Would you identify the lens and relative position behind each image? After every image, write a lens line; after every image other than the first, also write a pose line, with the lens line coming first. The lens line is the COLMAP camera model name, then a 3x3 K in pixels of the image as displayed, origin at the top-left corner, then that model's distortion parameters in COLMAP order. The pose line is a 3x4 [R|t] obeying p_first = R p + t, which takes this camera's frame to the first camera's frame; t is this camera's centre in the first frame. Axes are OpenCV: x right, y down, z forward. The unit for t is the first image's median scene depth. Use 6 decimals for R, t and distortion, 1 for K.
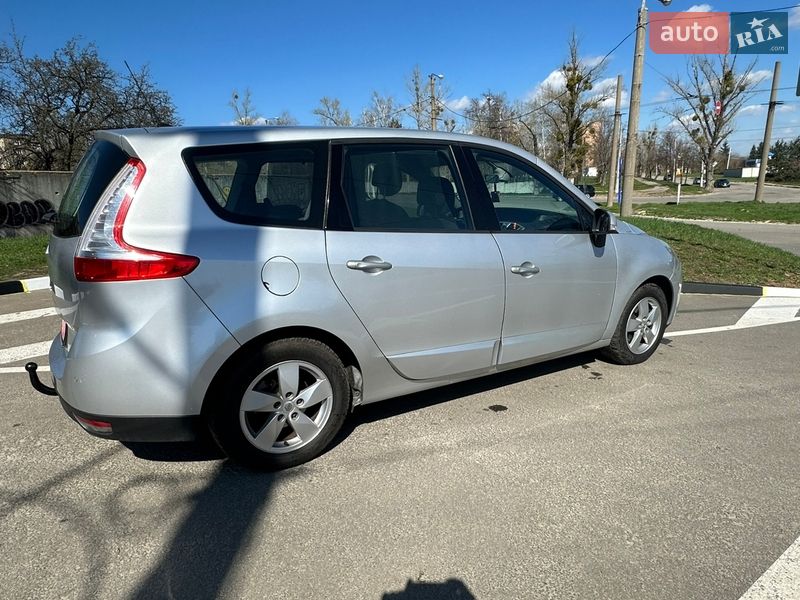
lens RADIAL K [[494.0, 0, 401.2], [0, 494.0, 304.4], [0, 0, 1]] dist [-0.007641, 0.003406]
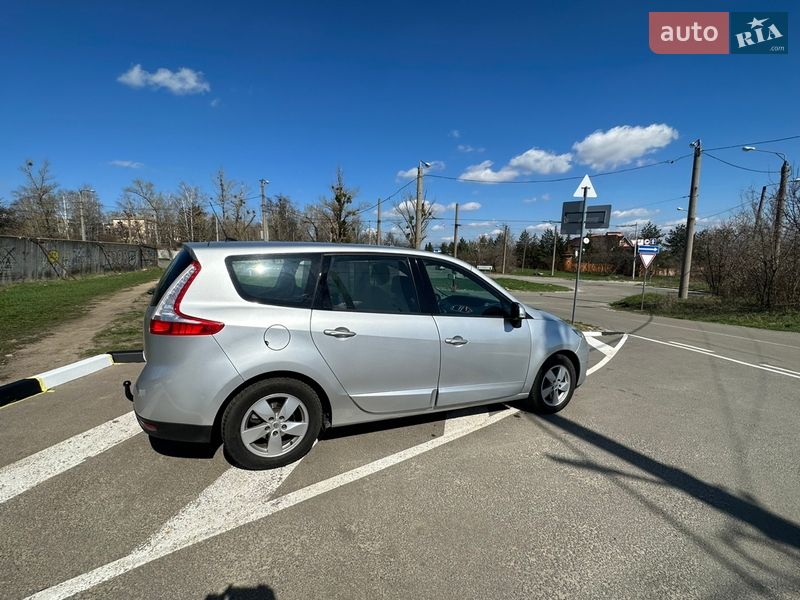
lens RADIAL K [[344.3, 0, 400.1], [0, 344.3, 300.5], [0, 0, 1]] dist [-0.005339, 0.000971]
pose [[0.857206, -0.011369, 0.514849, -0.051637], [0.071910, 0.992604, -0.097809, -0.007191], [-0.509929, 0.120866, 0.851683, 0.018714]]
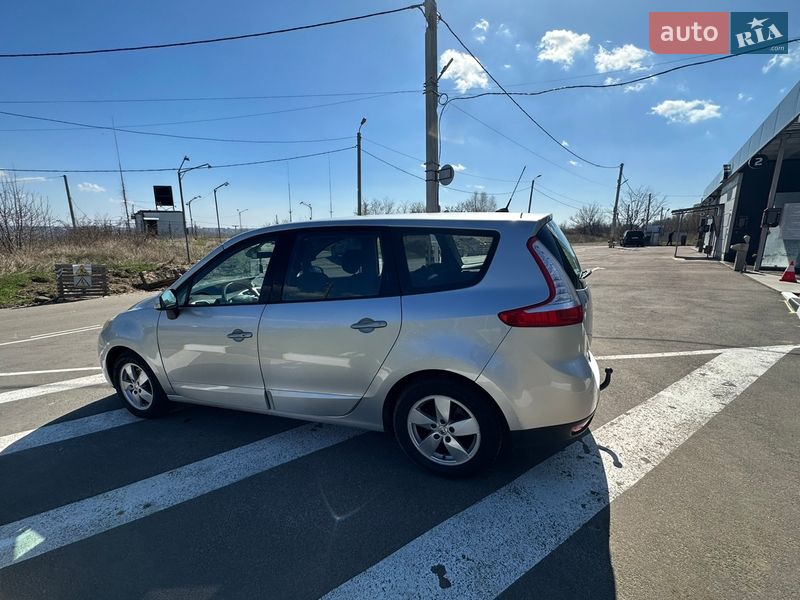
lens RADIAL K [[344.3, 0, 400.8], [0, 344.3, 300.2], [0, 0, 1]] dist [-0.005339, 0.000971]
pose [[-0.954476, -0.002277, 0.298278, -0.048239], [0.117594, 0.916112, 0.383288, -0.027112], [-0.274129, 0.400915, -0.874140, 0.104664]]
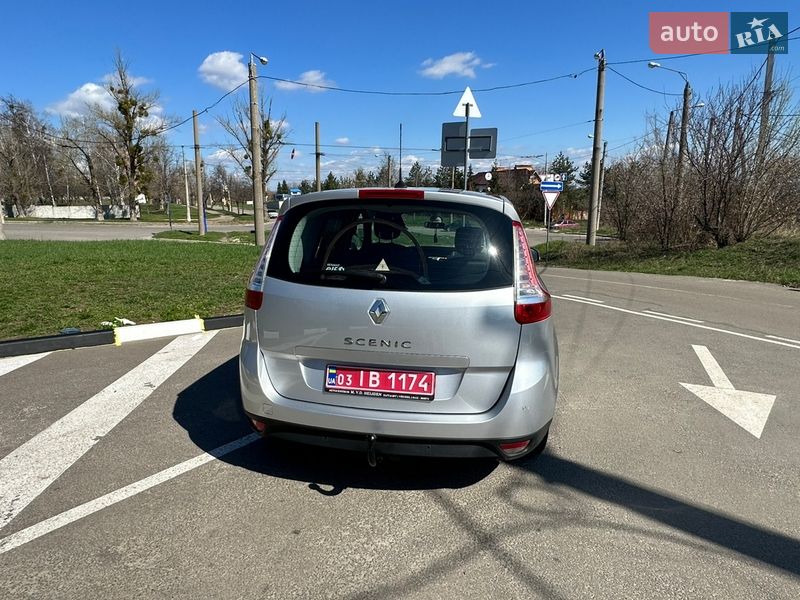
lens RADIAL K [[494.0, 0, 400.1], [0, 494.0, 305.2], [0, 0, 1]] dist [-0.007641, 0.003406]
pose [[0.662518, -0.114822, 0.740193, -0.050097], [0.152925, 0.988102, 0.016402, -0.004594], [-0.733269, 0.102328, 0.672194, 0.011785]]
